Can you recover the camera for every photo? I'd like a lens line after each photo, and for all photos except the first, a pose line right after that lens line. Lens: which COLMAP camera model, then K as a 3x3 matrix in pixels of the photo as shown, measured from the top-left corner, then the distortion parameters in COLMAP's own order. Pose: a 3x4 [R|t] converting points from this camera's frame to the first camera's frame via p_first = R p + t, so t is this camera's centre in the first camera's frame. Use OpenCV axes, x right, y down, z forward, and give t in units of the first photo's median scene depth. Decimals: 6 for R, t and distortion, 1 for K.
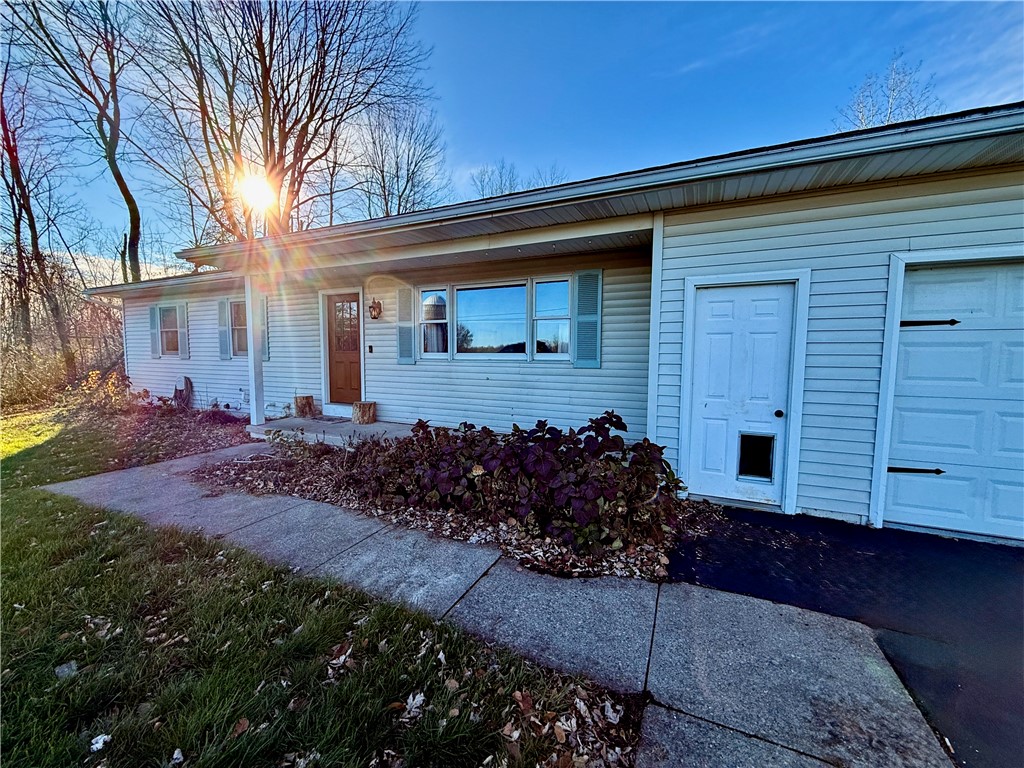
lens RADIAL K [[410.6, 0, 512.7], [0, 410.6, 385.8], [0, 0, 1]] dist [-0.002248, -0.000111]
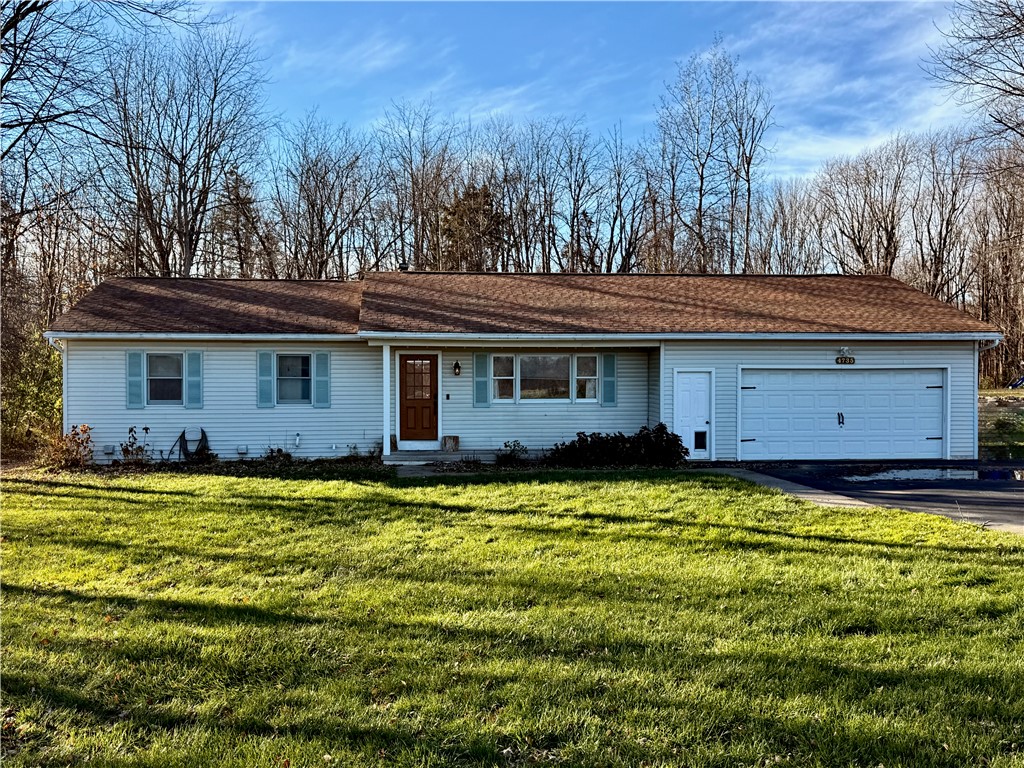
lens RADIAL K [[1050.9, 0, 510.1], [0, 1050.9, 384.1], [0, 0, 1]] dist [0.012297, 0.000000]
pose [[0.858827, -0.002519, 0.512260, -3.621550], [0.045478, 0.996414, -0.071347, 0.232879], [-0.510243, 0.084571, 0.855862, -3.848899]]
